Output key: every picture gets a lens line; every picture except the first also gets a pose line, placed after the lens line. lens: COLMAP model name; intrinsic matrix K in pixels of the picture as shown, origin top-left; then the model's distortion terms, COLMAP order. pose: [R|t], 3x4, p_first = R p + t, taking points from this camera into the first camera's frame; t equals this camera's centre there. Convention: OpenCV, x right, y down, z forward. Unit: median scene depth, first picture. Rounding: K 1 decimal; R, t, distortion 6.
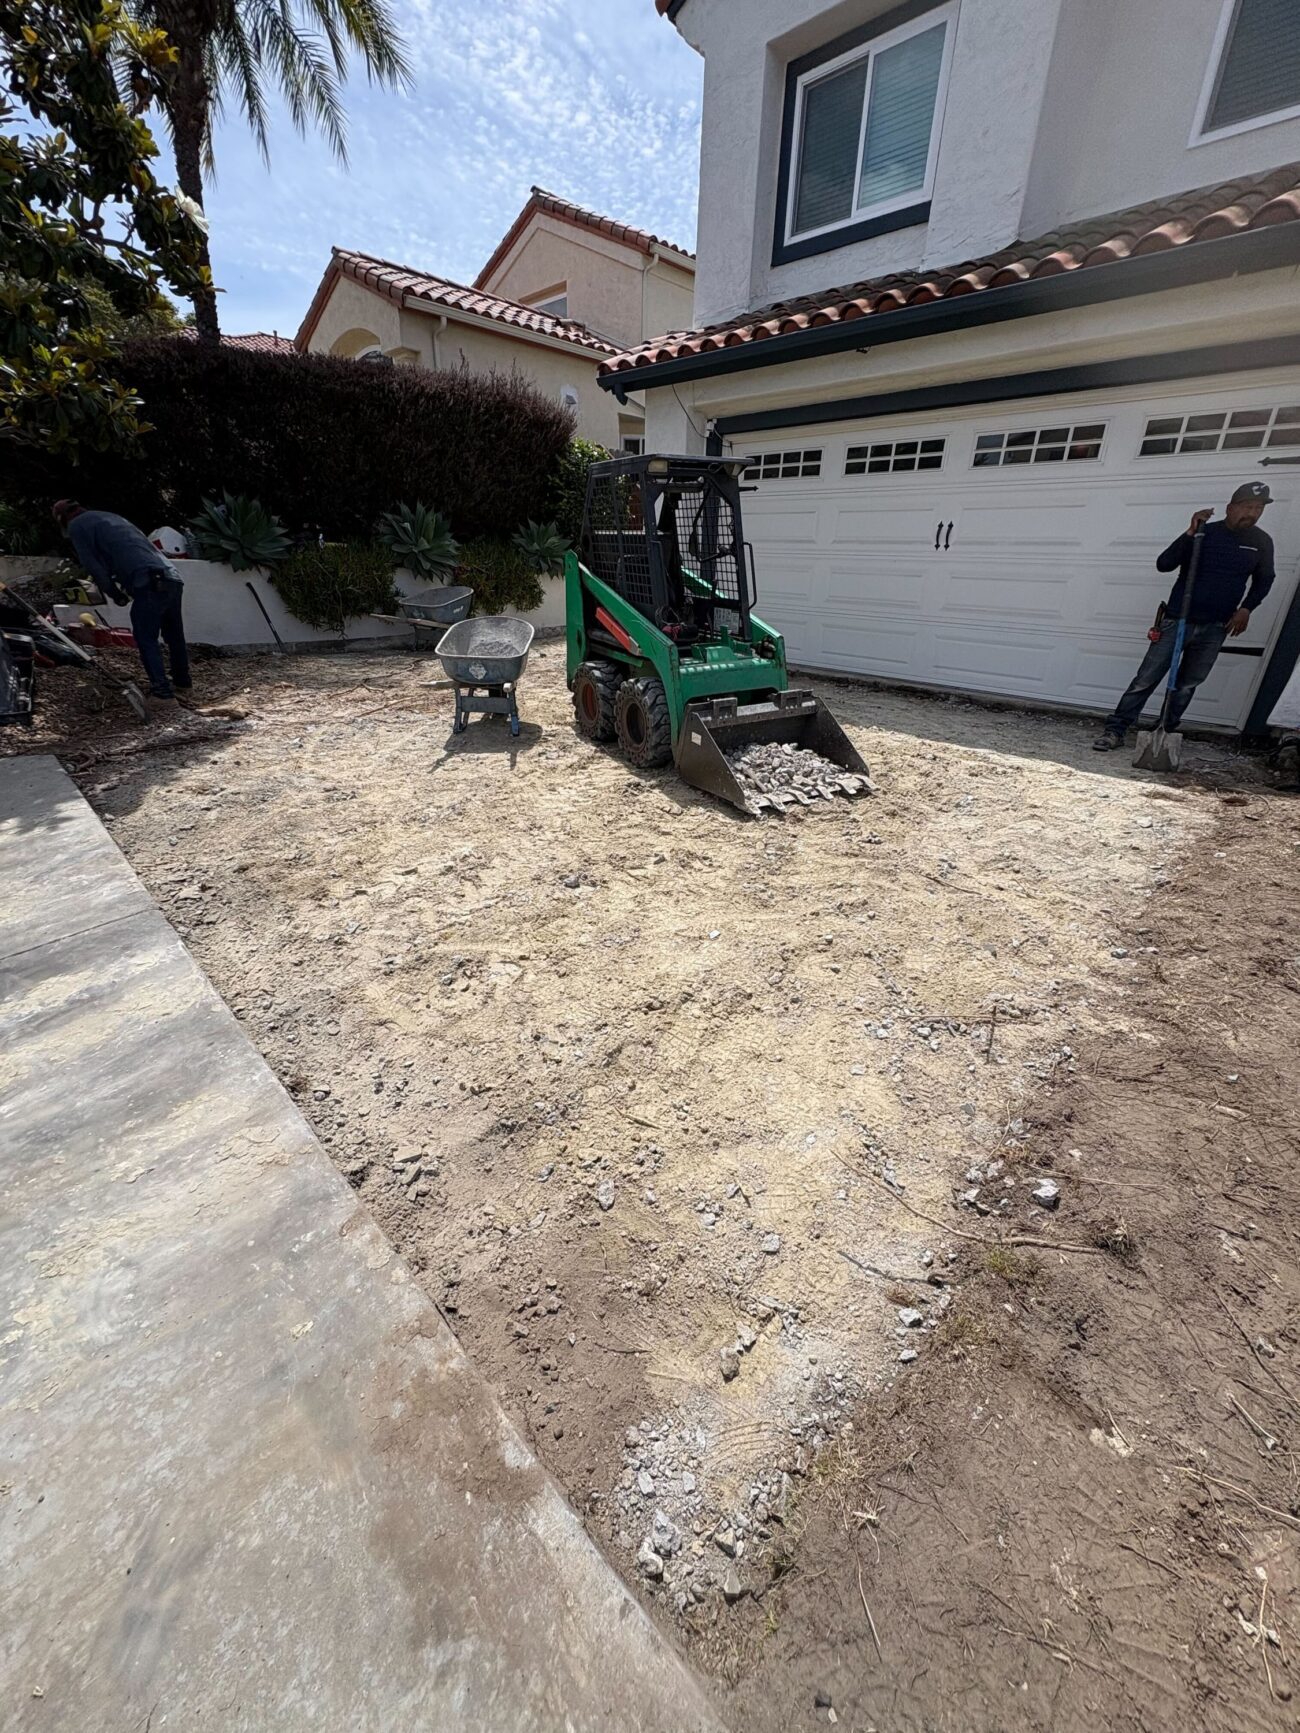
lens RADIAL K [[675.6, 0, 642.2], [0, 675.6, 862.5], [0, 0, 1]] dist [0.001965, 0.000758]
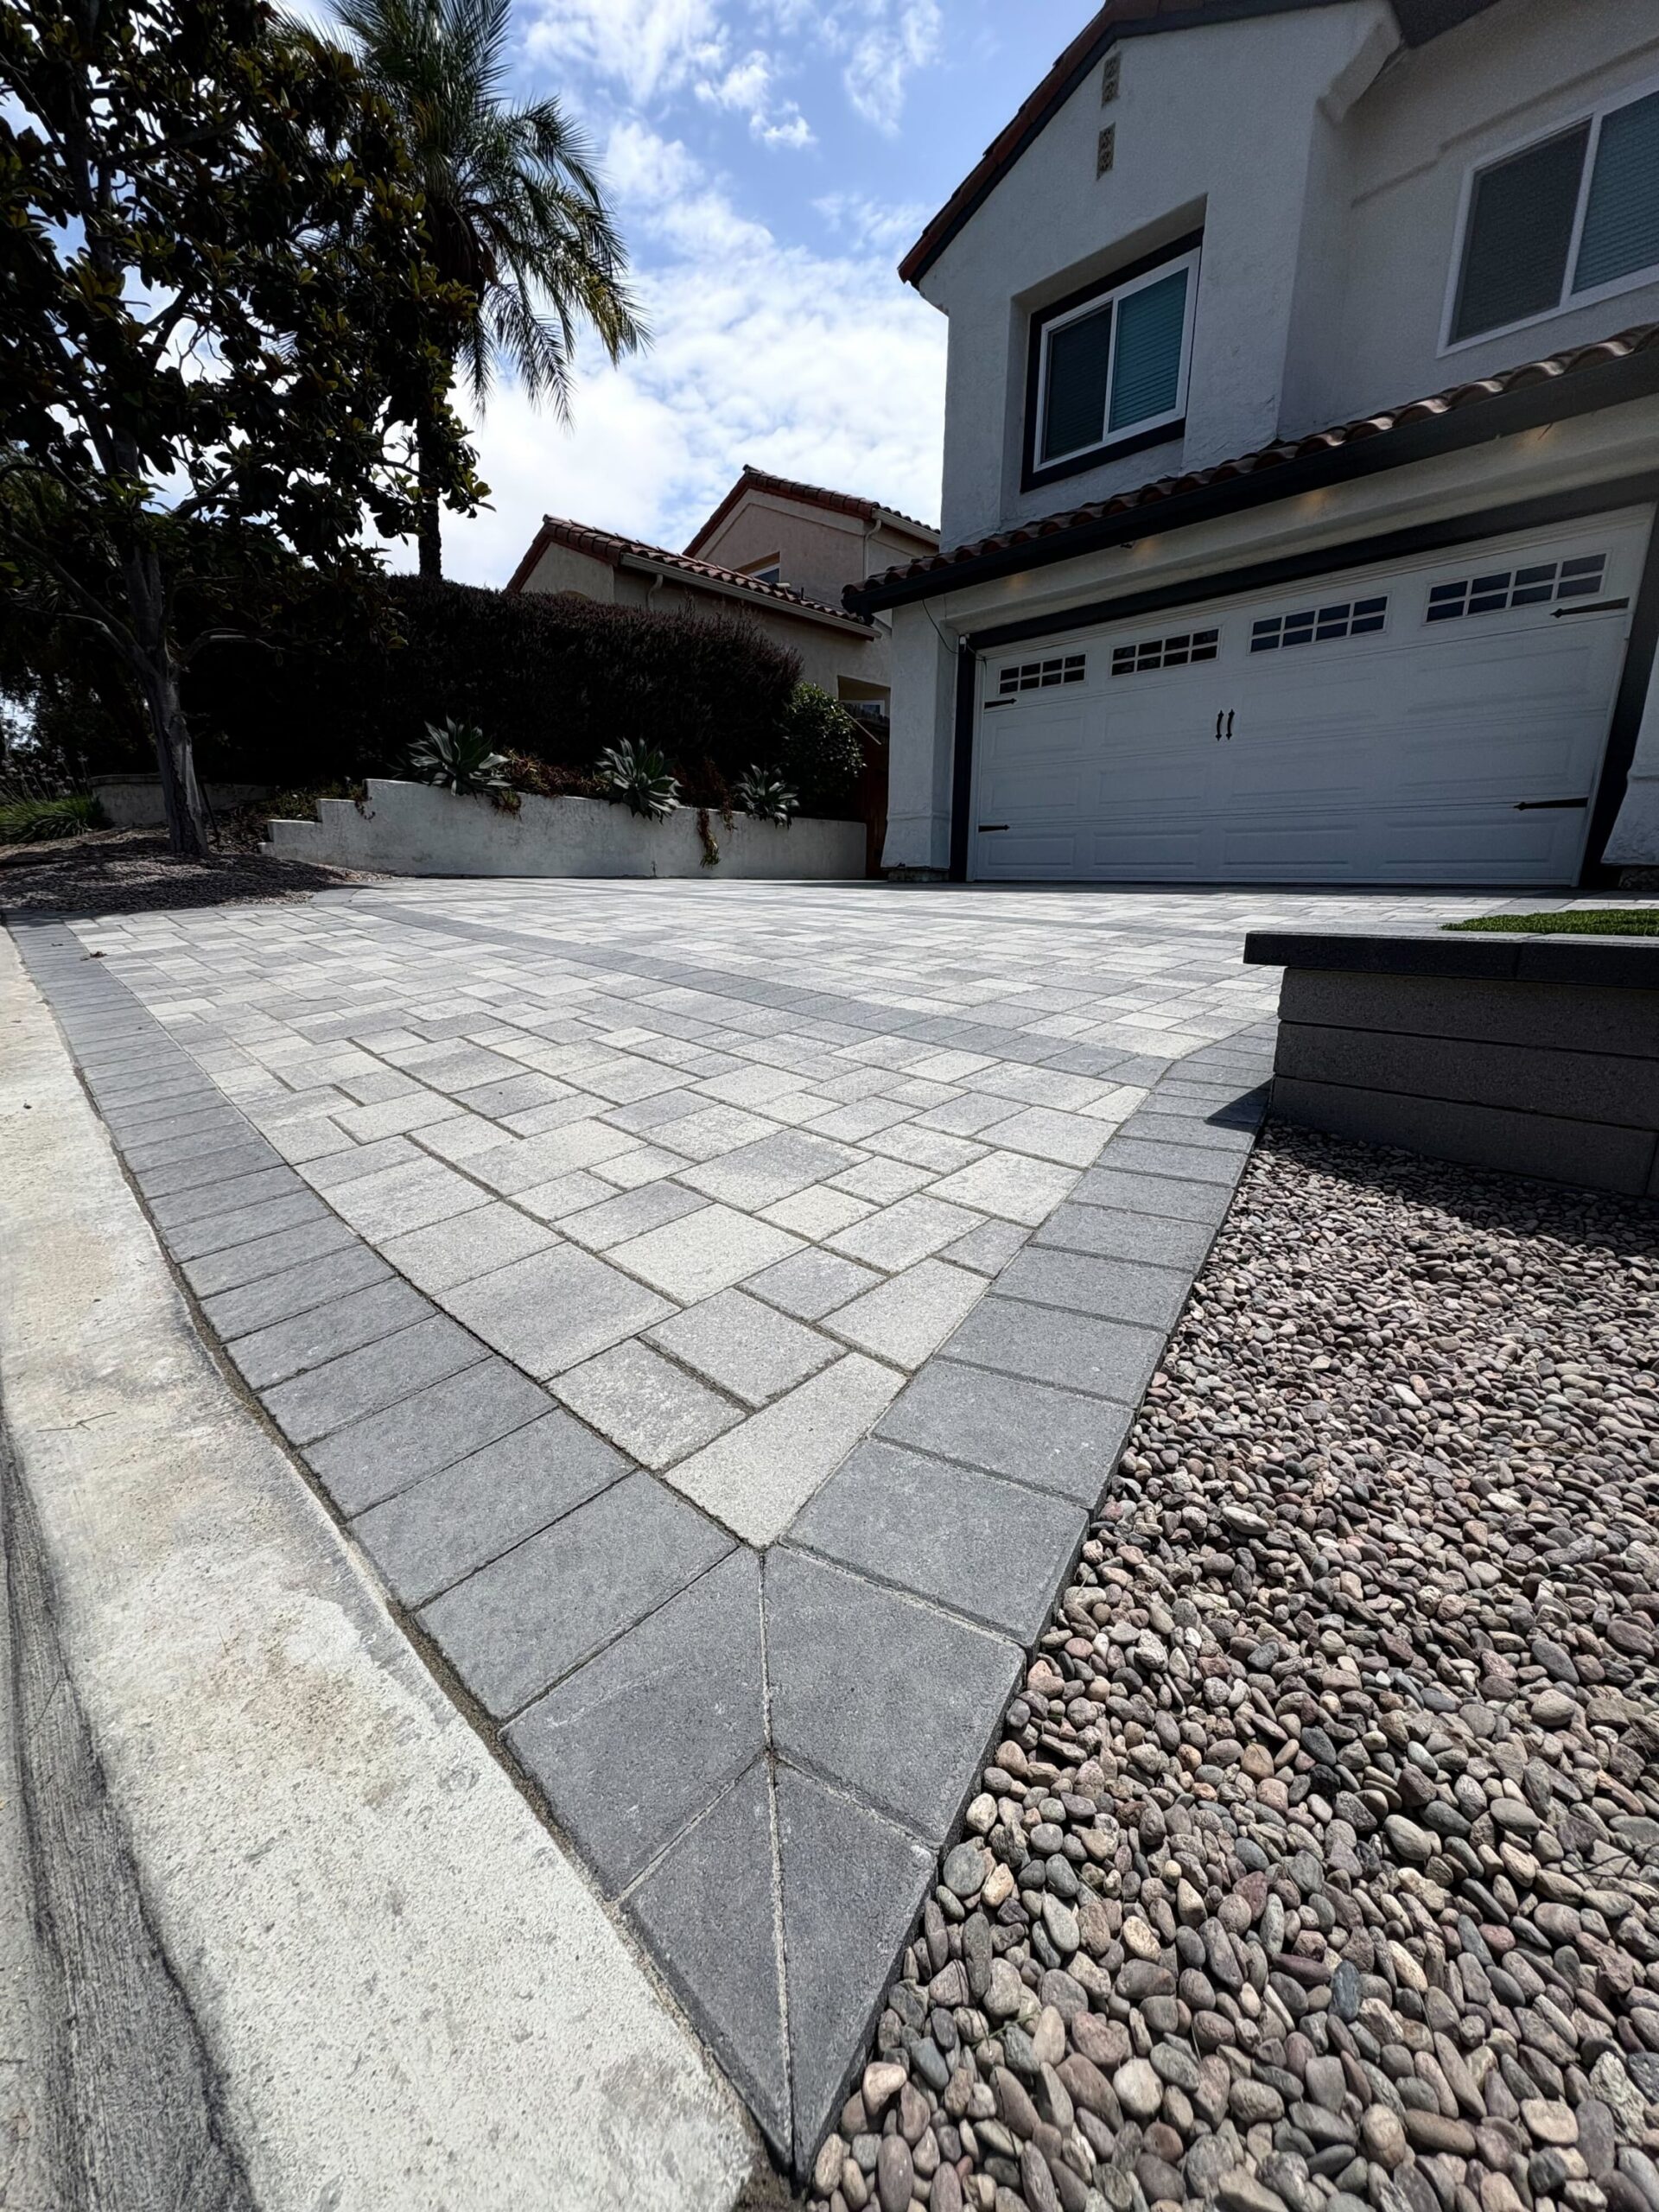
lens RADIAL K [[862.4, 0, 819.6], [0, 862.4, 1100.9], [0, 0, 1]] dist [0.001965, 0.000758]
pose [[0.999645, -0.008500, -0.025264, -0.079850], [0.004069, 0.985344, -0.170529, 0.208051], [0.026343, 0.170366, 0.985029, -0.091225]]
